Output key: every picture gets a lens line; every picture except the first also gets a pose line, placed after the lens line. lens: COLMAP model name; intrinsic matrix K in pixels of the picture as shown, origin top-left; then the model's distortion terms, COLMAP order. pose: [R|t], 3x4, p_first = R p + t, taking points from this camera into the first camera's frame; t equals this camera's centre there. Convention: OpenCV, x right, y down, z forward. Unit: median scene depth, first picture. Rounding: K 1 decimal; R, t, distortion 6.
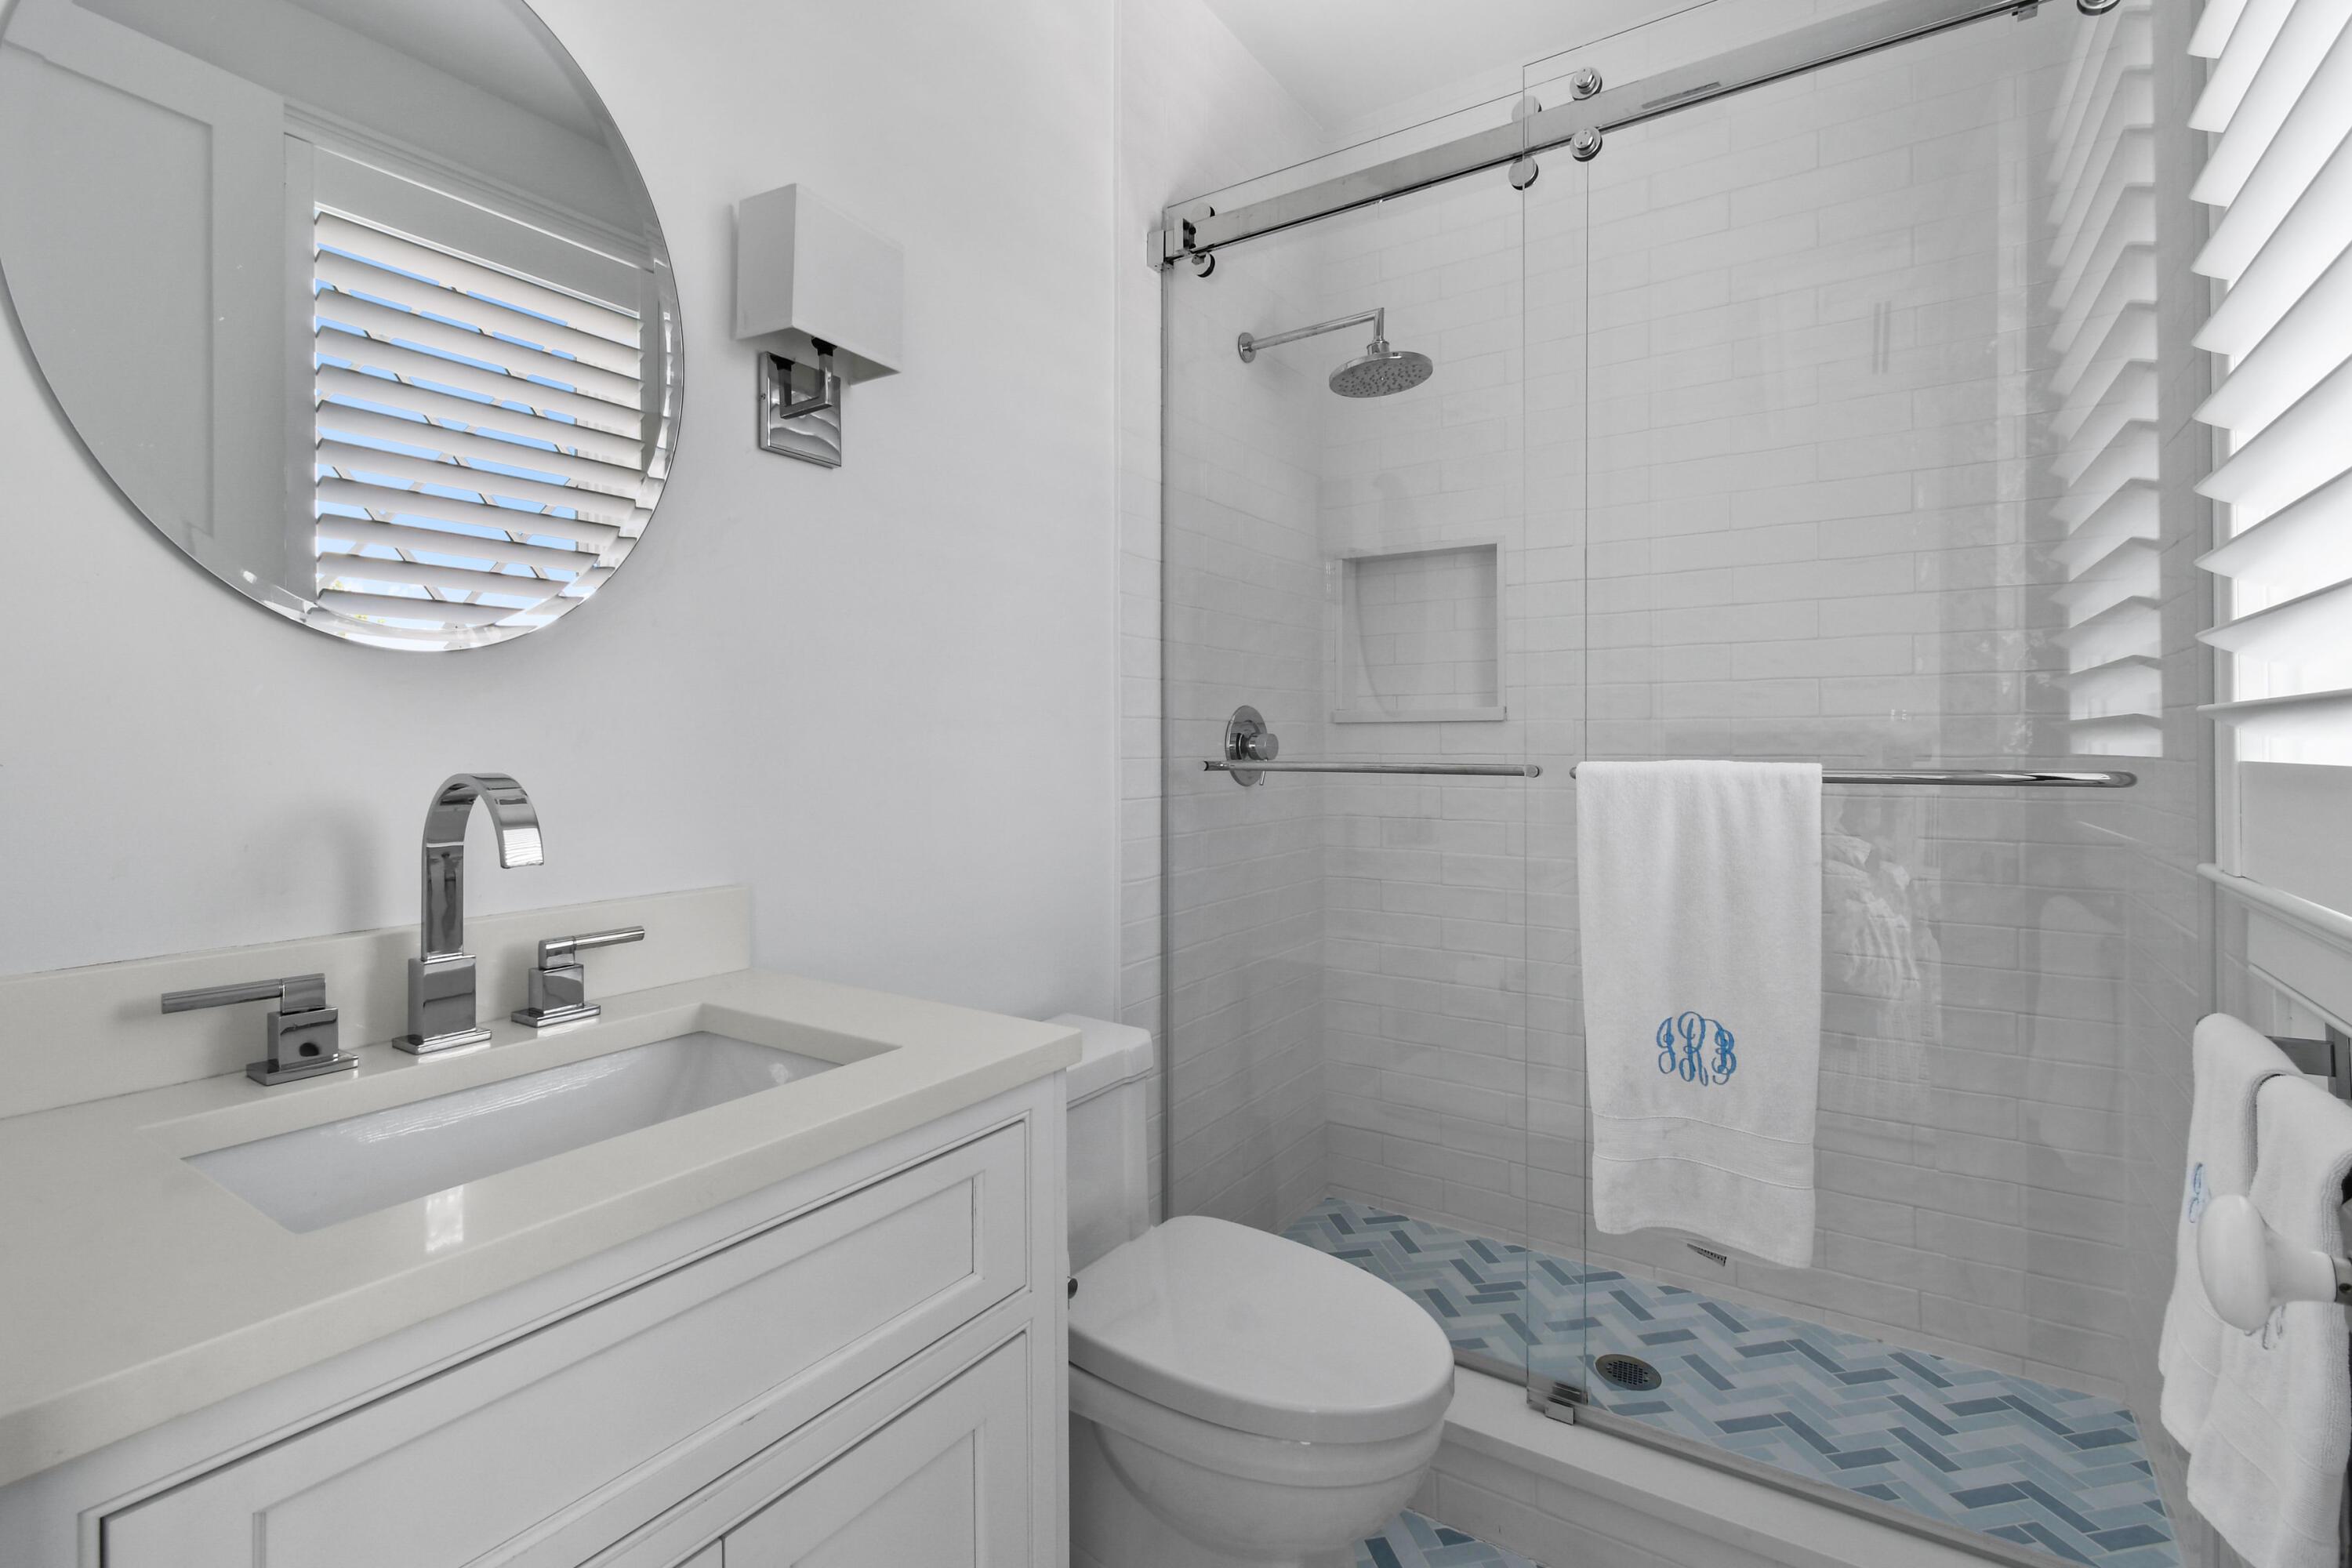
lens RADIAL K [[1059.3, 0, 1176.4], [0, 1059.3, 749.1], [0, 0, 1]] dist [0.003019, -0.000666]
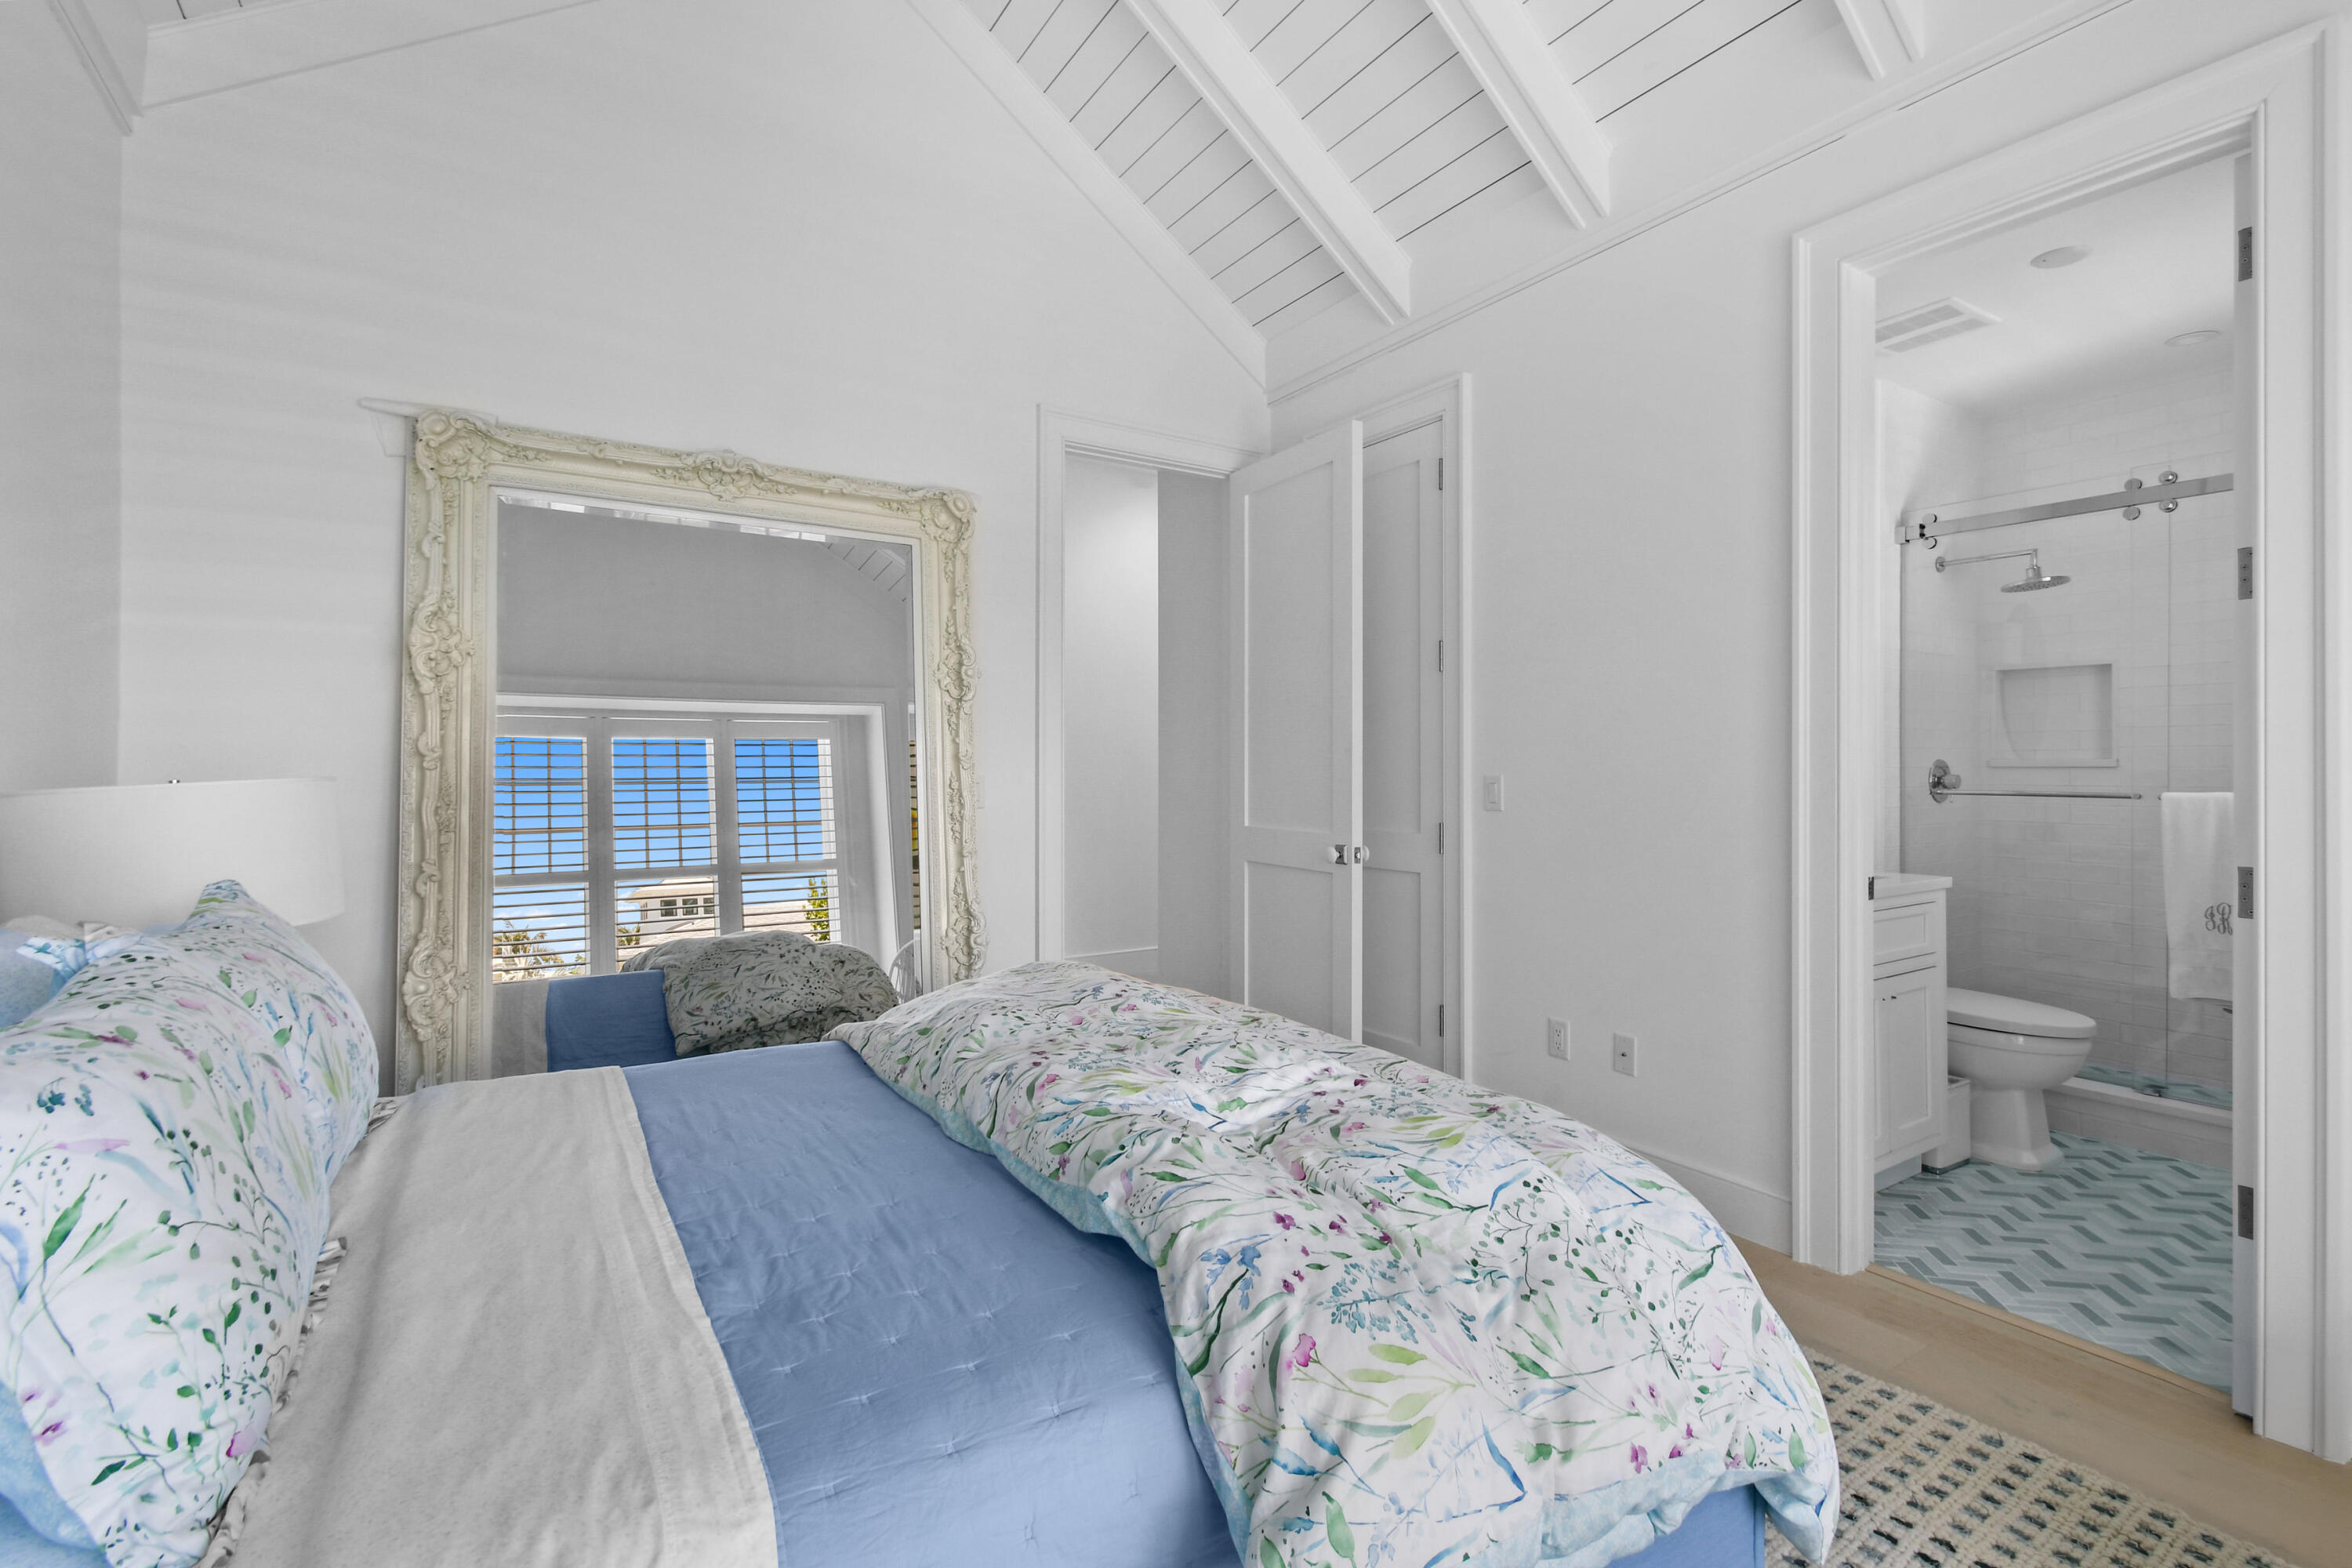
lens RADIAL K [[1059.3, 0, 1176.4], [0, 1059.3, 749.1], [0, 0, 1]] dist [0.003019, -0.000666]
pose [[0.912830, 0.007288, -0.408276, -0.448425], [-0.013459, 0.999834, -0.012246, -0.018040], [0.408119, 0.016673, 0.912777, -1.403920]]
